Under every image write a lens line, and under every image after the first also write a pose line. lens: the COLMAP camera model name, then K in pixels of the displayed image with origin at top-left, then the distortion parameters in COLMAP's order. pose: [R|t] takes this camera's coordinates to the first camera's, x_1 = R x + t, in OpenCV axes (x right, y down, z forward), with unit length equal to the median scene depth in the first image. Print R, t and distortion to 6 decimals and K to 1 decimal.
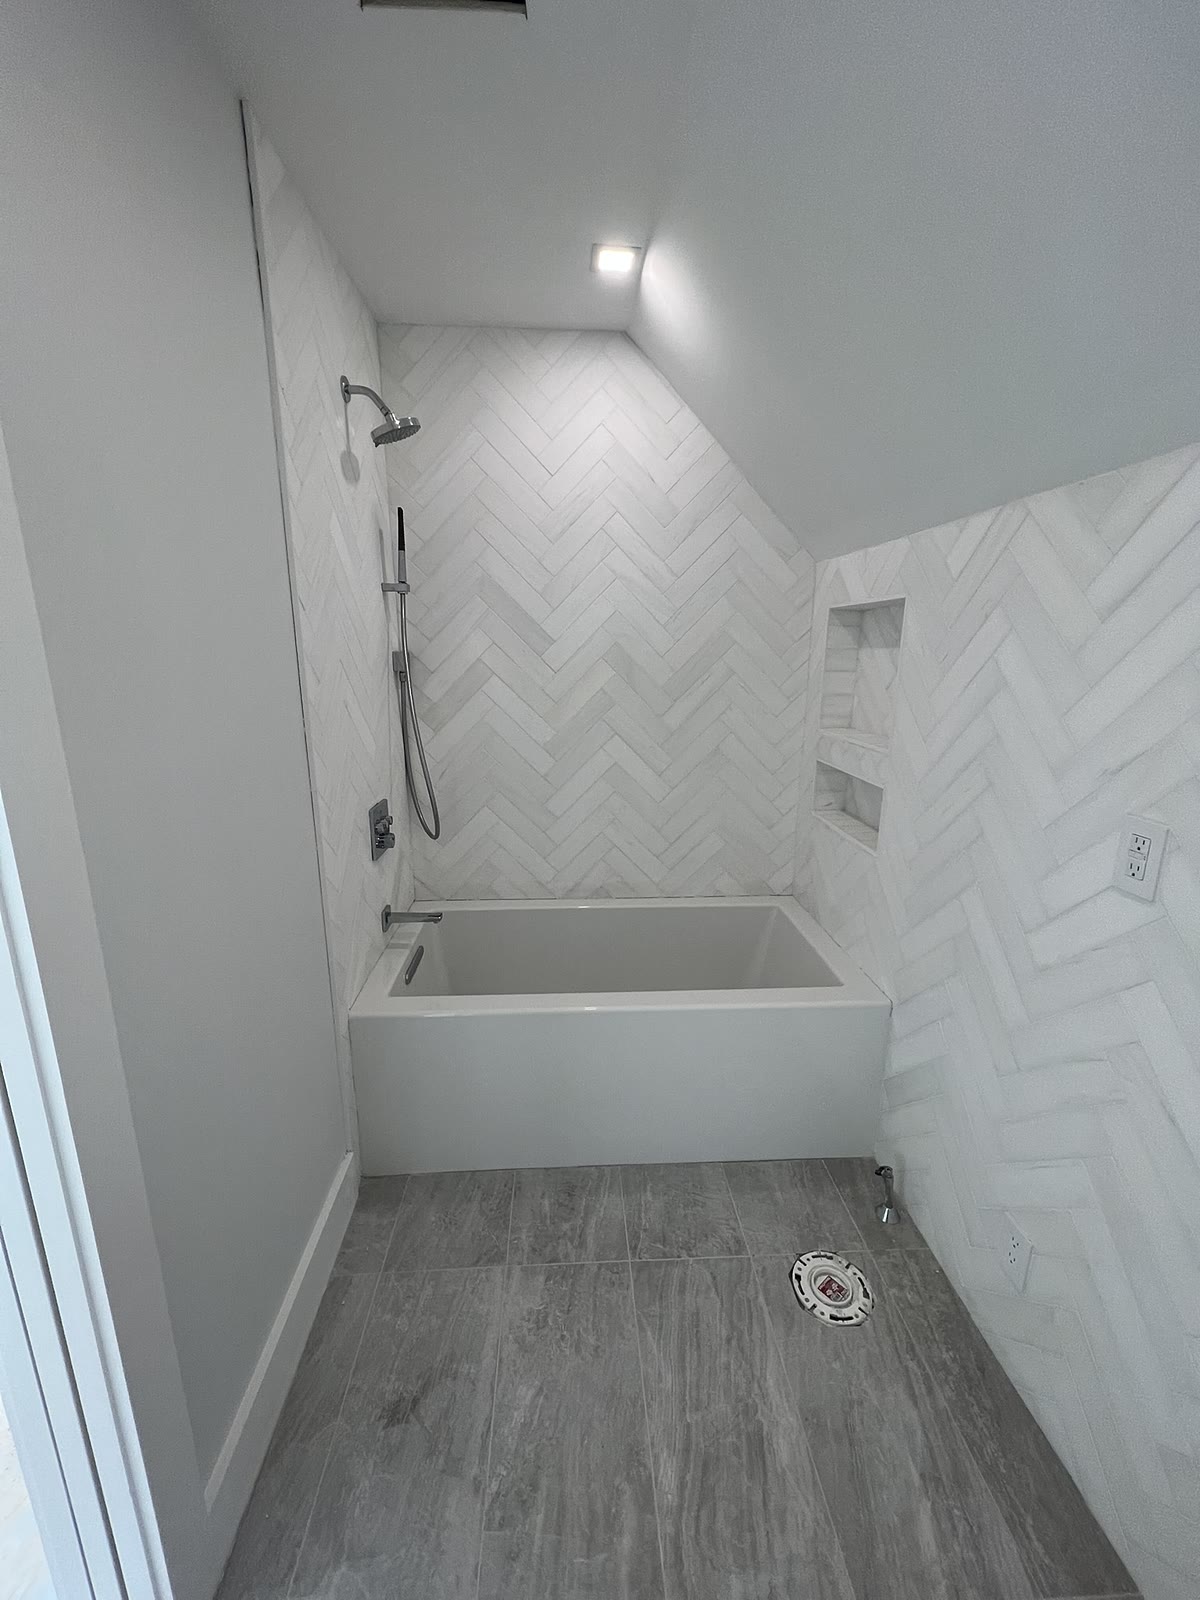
lens RADIAL K [[643.9, 0, 600.9], [0, 643.9, 800.0], [0, 0, 1]] dist [0.001638, 0.000483]
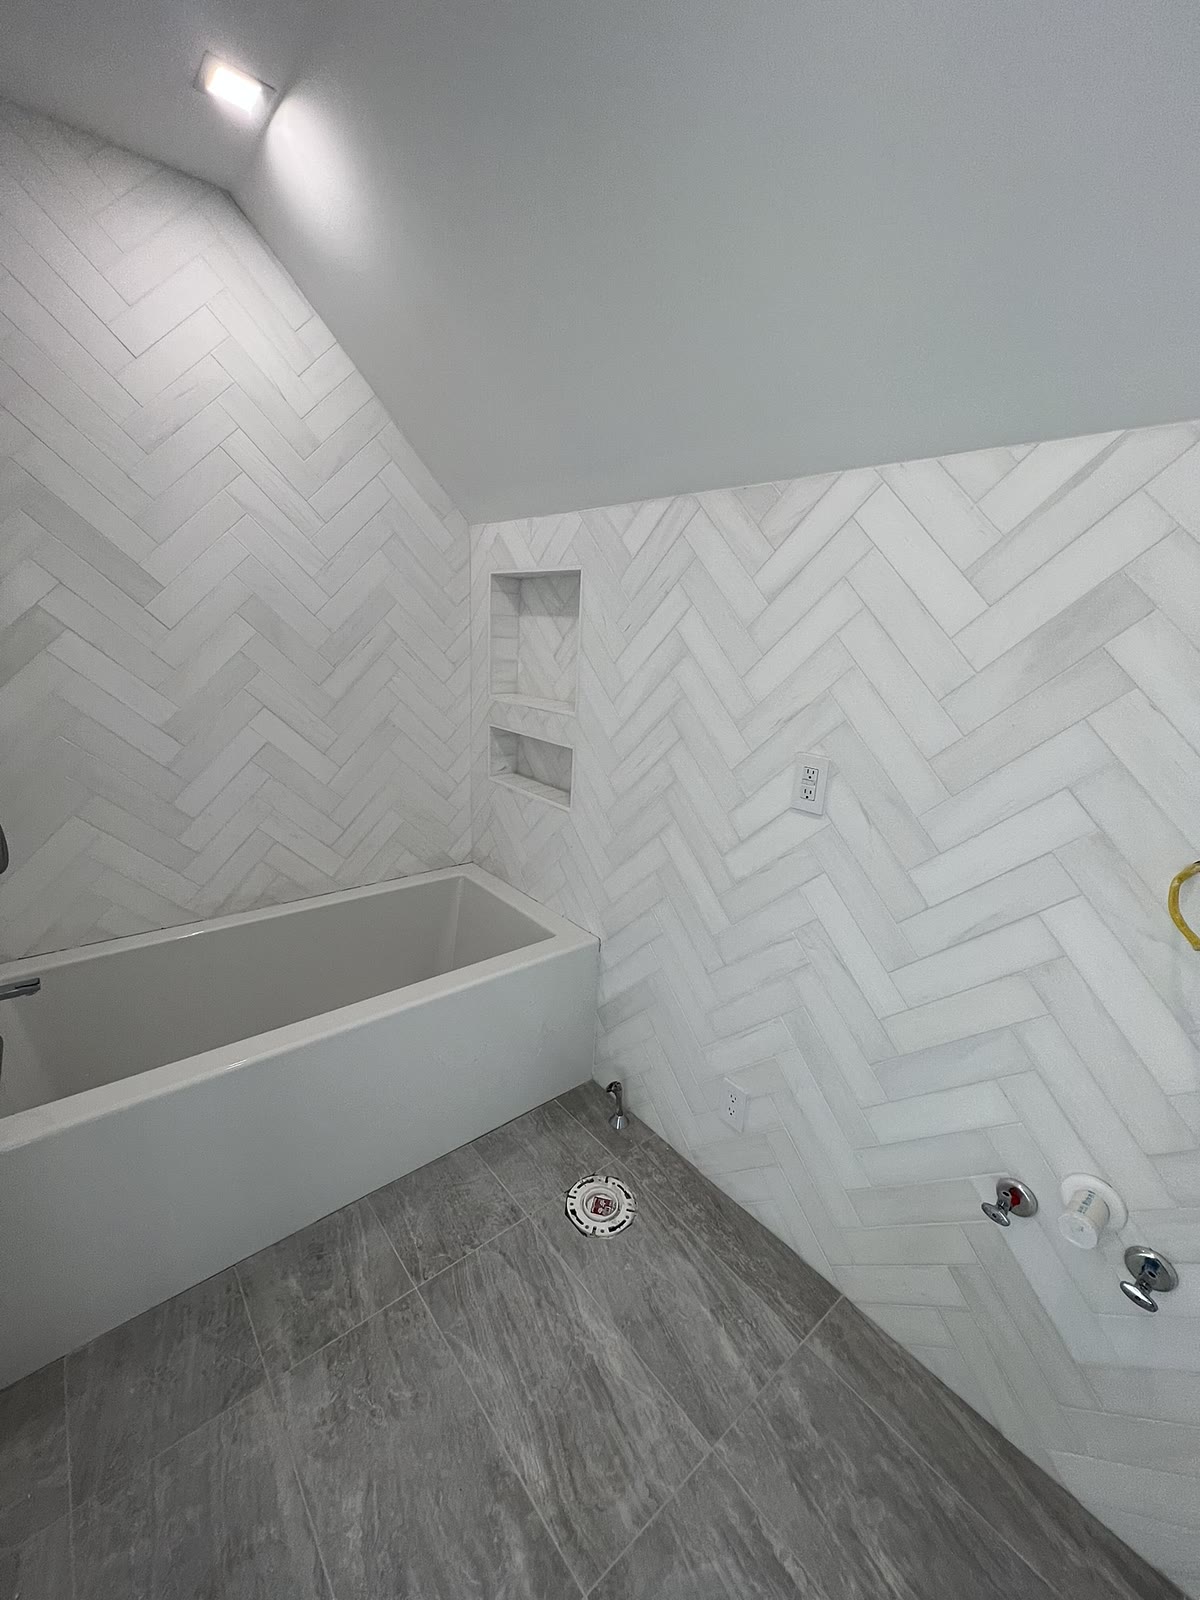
lens RADIAL K [[643.9, 0, 601.1], [0, 643.9, 800.3], [0, 0, 1]] dist [0.001638, 0.000483]
pose [[0.798773, -0.122999, 0.588925, -0.203224], [0.093070, 0.992357, 0.081024, -0.017690], [-0.594390, -0.009908, 0.804116, 0.123152]]
